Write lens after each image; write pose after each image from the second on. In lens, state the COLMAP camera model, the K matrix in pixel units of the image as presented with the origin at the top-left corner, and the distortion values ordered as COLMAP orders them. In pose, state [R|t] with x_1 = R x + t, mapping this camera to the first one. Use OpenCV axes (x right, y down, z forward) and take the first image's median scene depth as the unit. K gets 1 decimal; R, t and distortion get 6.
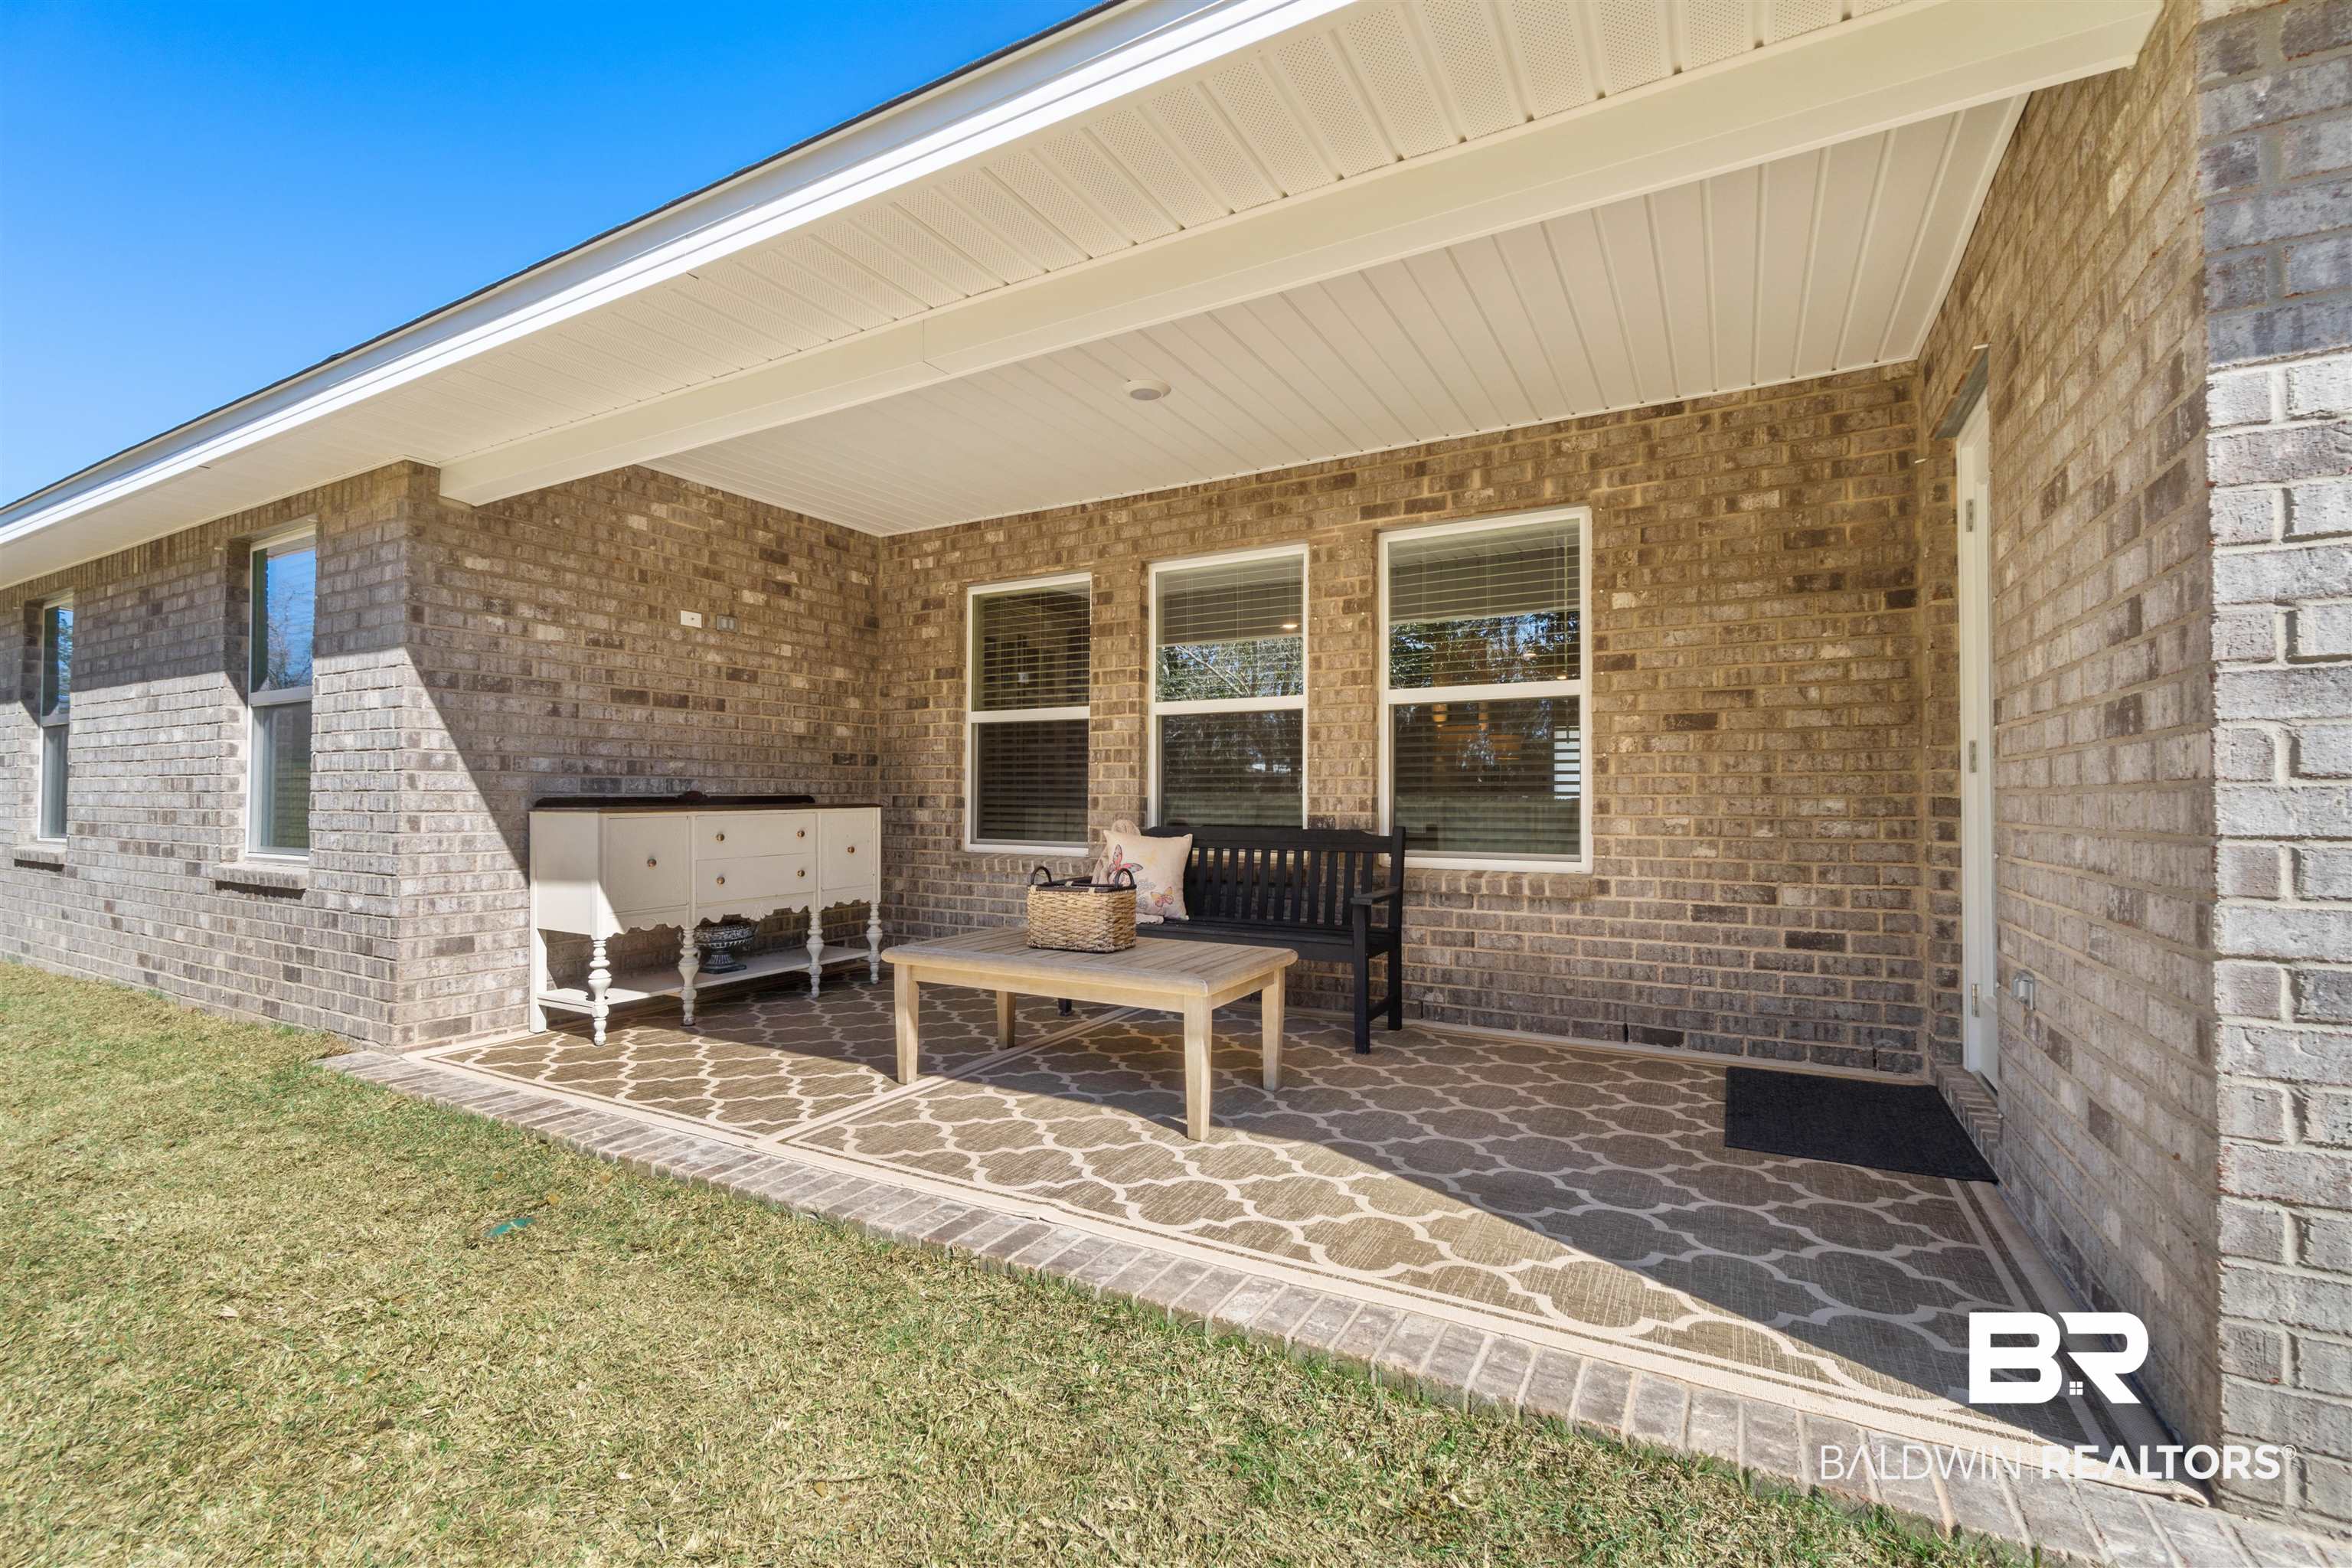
lens RADIAL K [[1014.9, 0, 1166.4], [0, 1014.9, 784.2], [0, 0, 1]] dist [-0.003458, -0.000236]
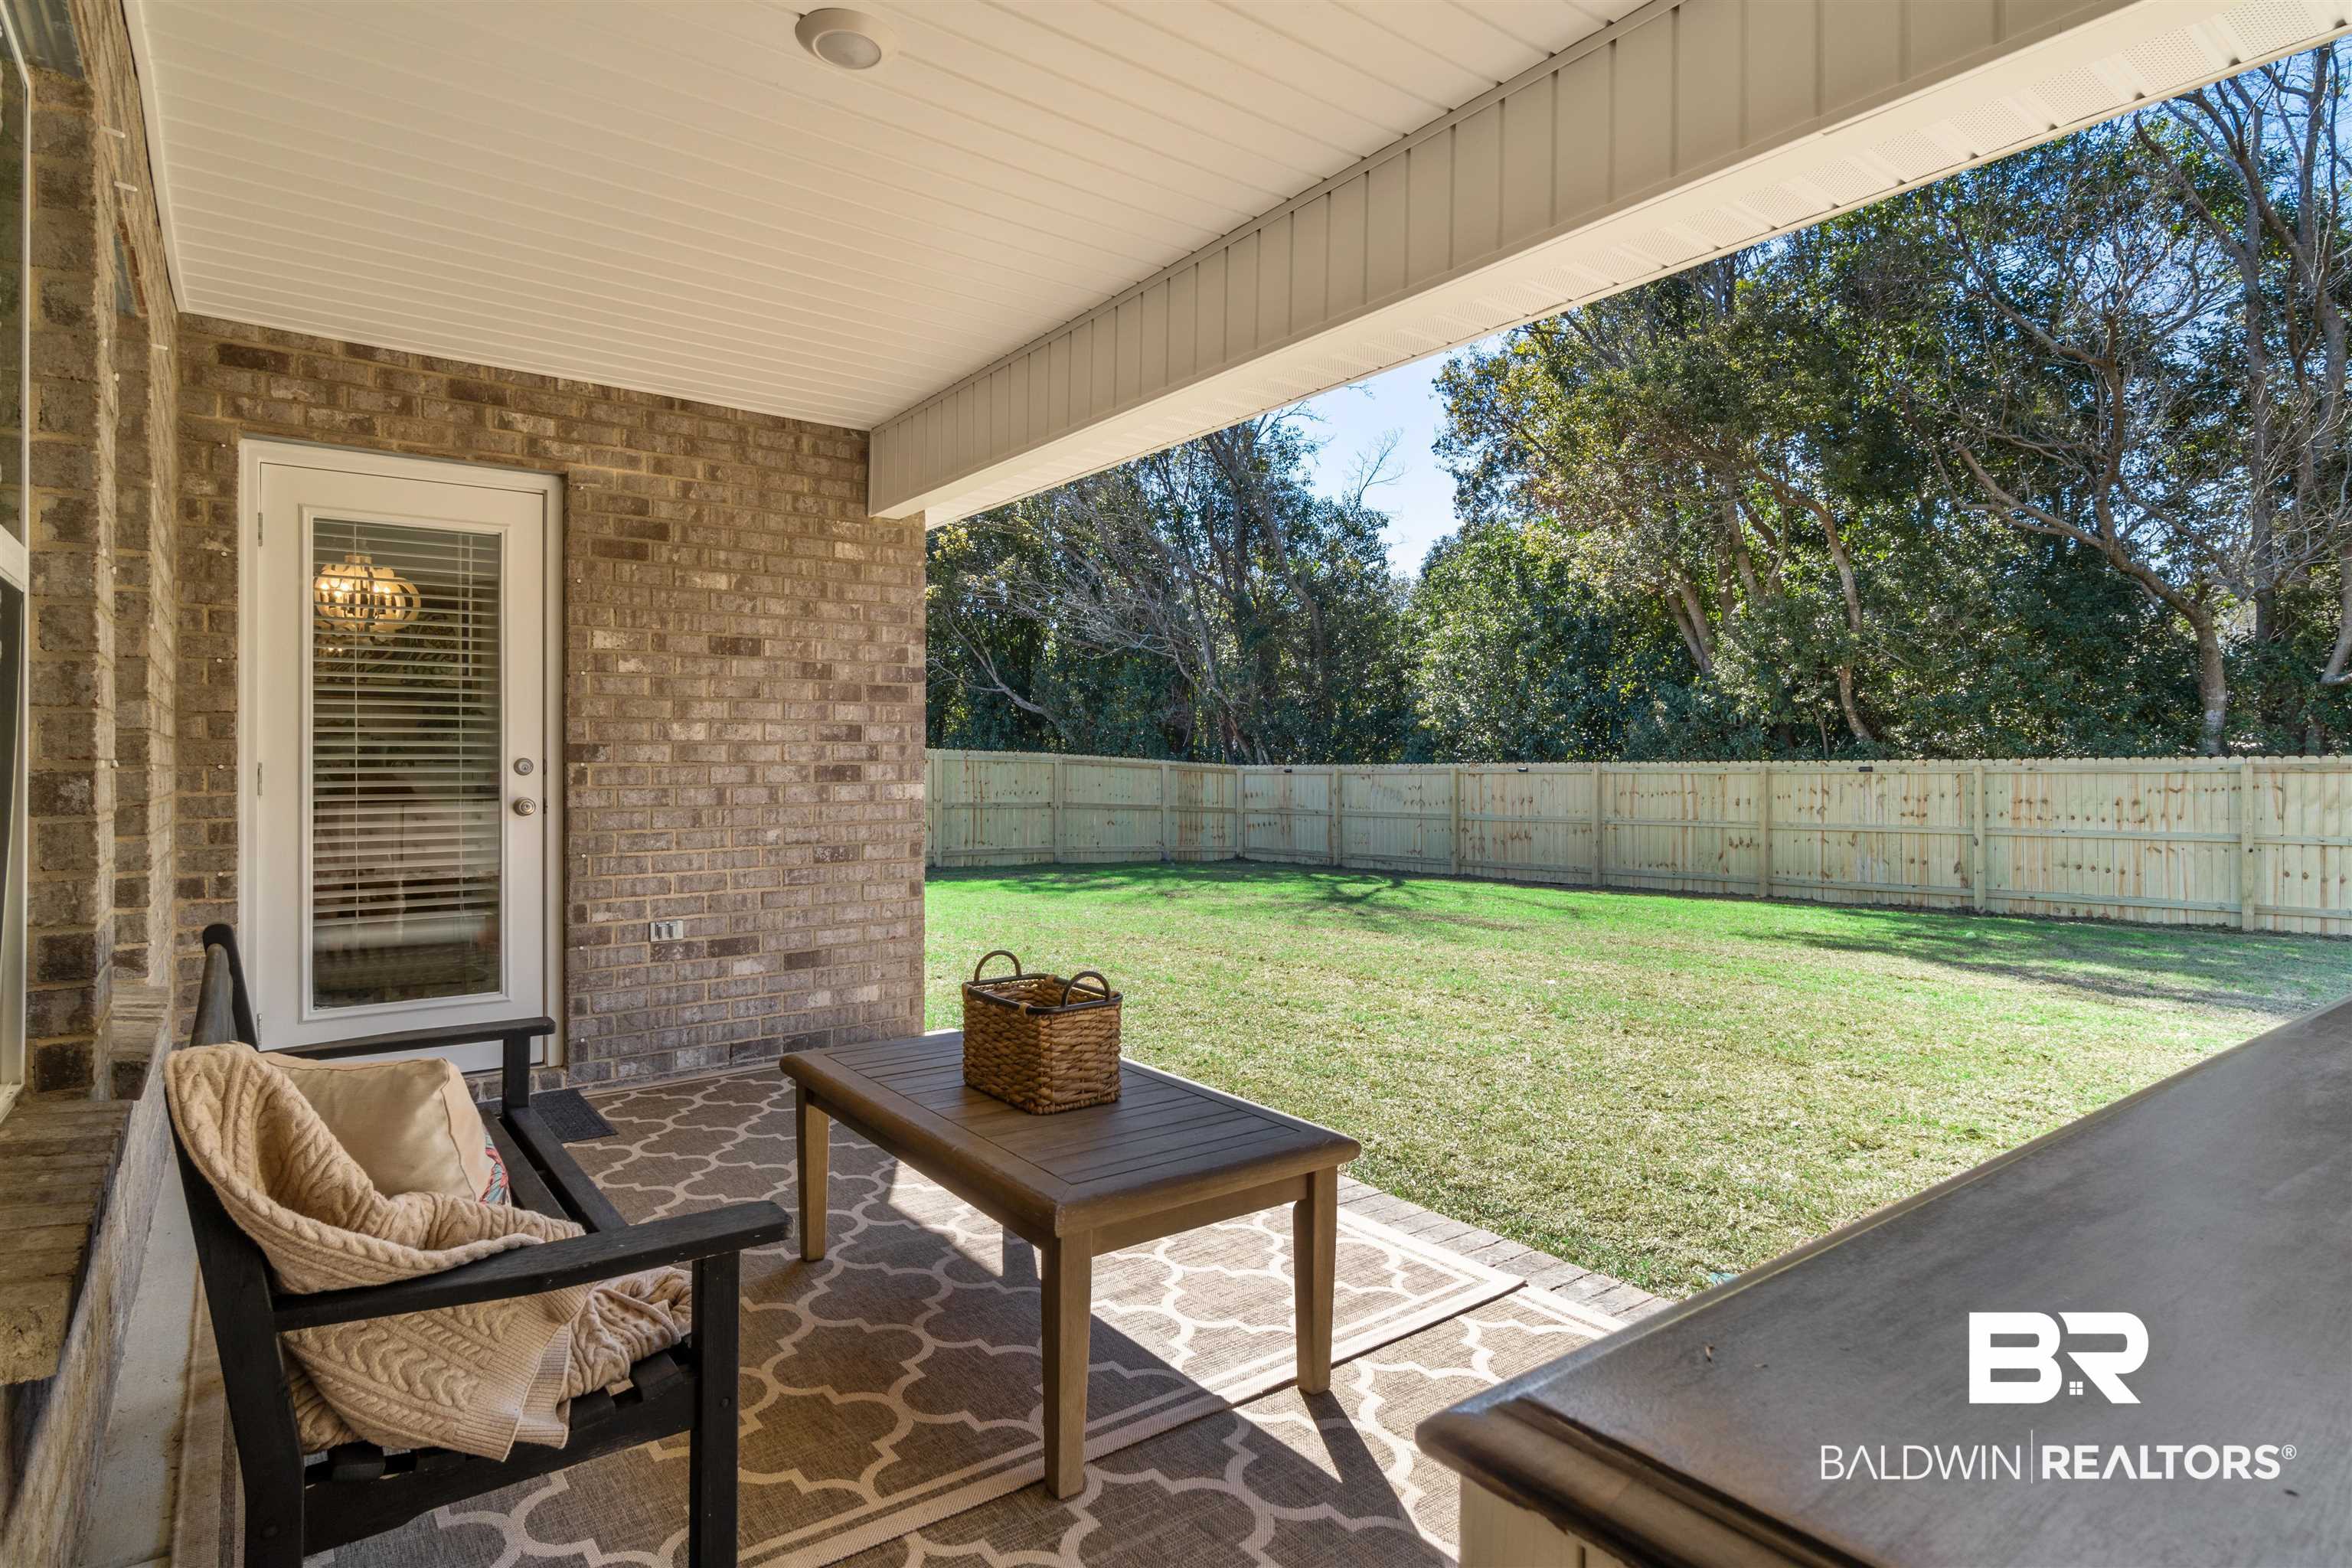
lens RADIAL K [[1232.0, 0, 1169.7], [0, 1232.0, 761.5], [0, 0, 1]] dist [-0.000796, -0.000533]
pose [[-0.915992, 0.006931, 0.401137, -0.364370], [-0.000423, 0.999834, -0.018240, -0.017529], [-0.401197, -0.016877, -0.915836, 1.334037]]
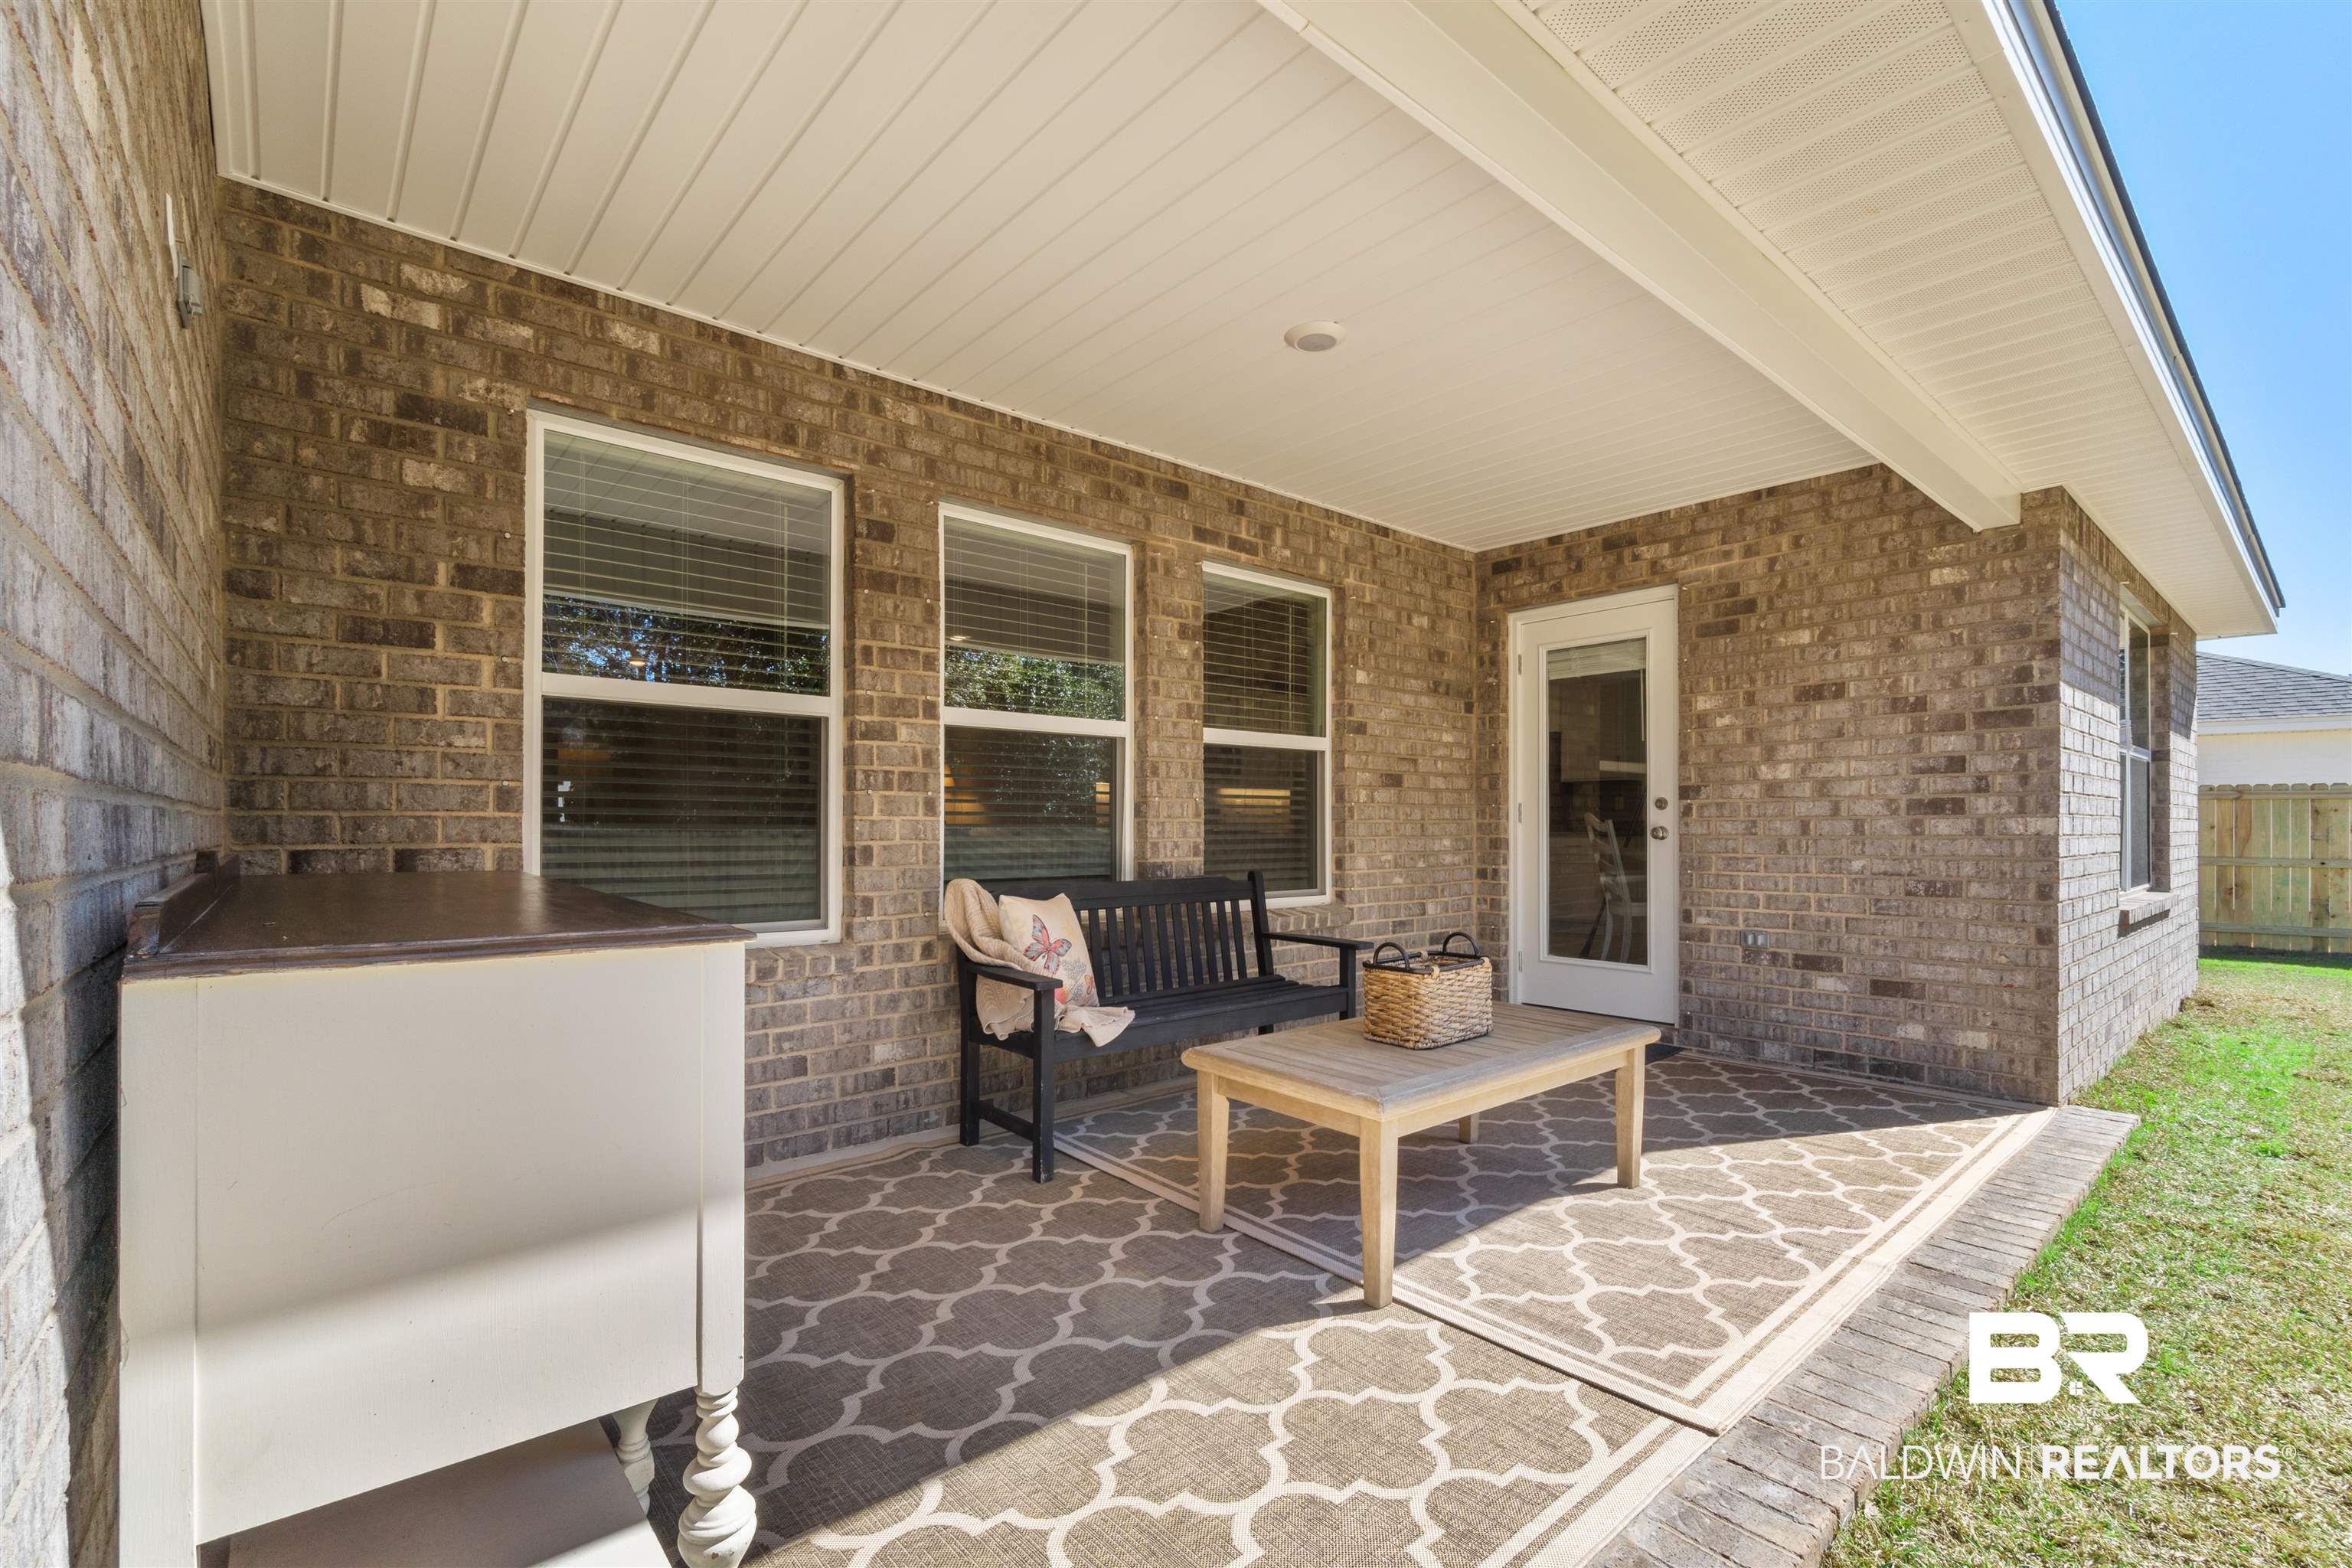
lens RADIAL K [[1032.3, 0, 1171.3], [0, 1032.3, 834.3], [0, 0, 1]] dist [-0.002651, -0.000673]
pose [[0.339527, -0.008444, 0.940559, -0.742050], [-0.011820, 0.999842, 0.013243, -0.005958], [-0.940522, -0.015613, 0.339373, 0.742277]]
